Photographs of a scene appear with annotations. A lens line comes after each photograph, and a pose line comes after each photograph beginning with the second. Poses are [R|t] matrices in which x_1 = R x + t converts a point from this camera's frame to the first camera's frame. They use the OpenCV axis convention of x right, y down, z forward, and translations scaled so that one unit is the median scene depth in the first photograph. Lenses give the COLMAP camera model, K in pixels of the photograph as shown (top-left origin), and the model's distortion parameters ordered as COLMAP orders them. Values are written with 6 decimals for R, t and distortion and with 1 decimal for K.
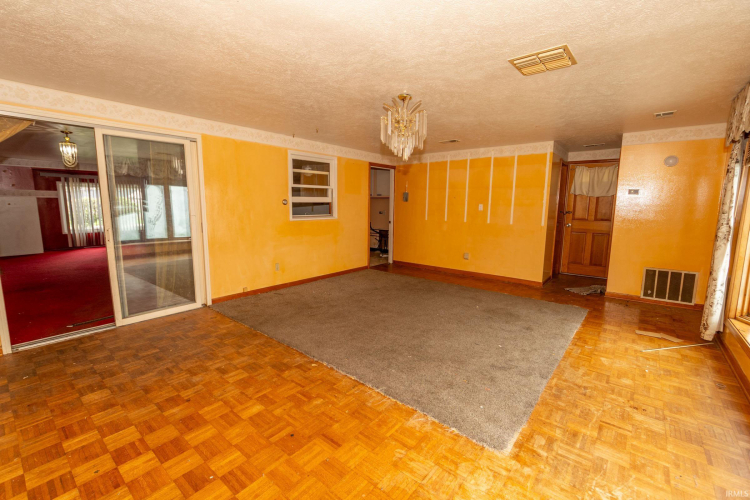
lens RADIAL K [[327.8, 0, 370.0], [0, 327.8, 250.7], [0, 0, 1]] dist [0.001892, -0.000679]
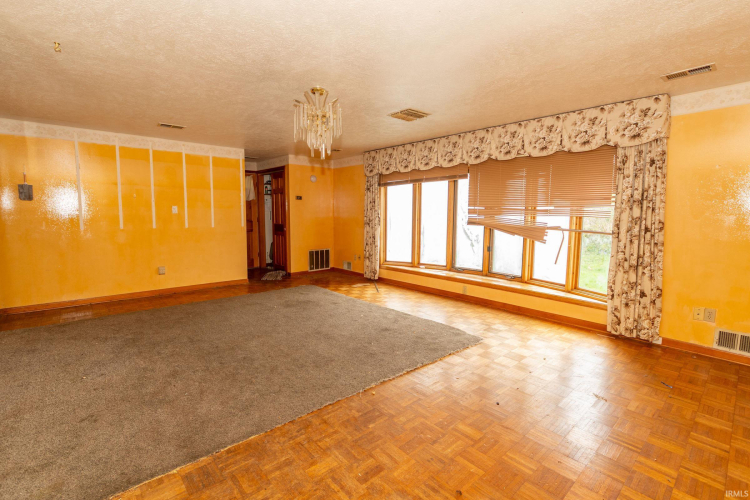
lens RADIAL K [[327.8, 0, 388.4], [0, 327.8, 246.5], [0, 0, 1]] dist [0.001892, -0.000679]
pose [[0.152395, -0.117334, 0.981330, -0.465113], [0.130602, 0.986611, 0.097683, -0.053653], [-0.979652, 0.113277, 0.165679, 0.361150]]
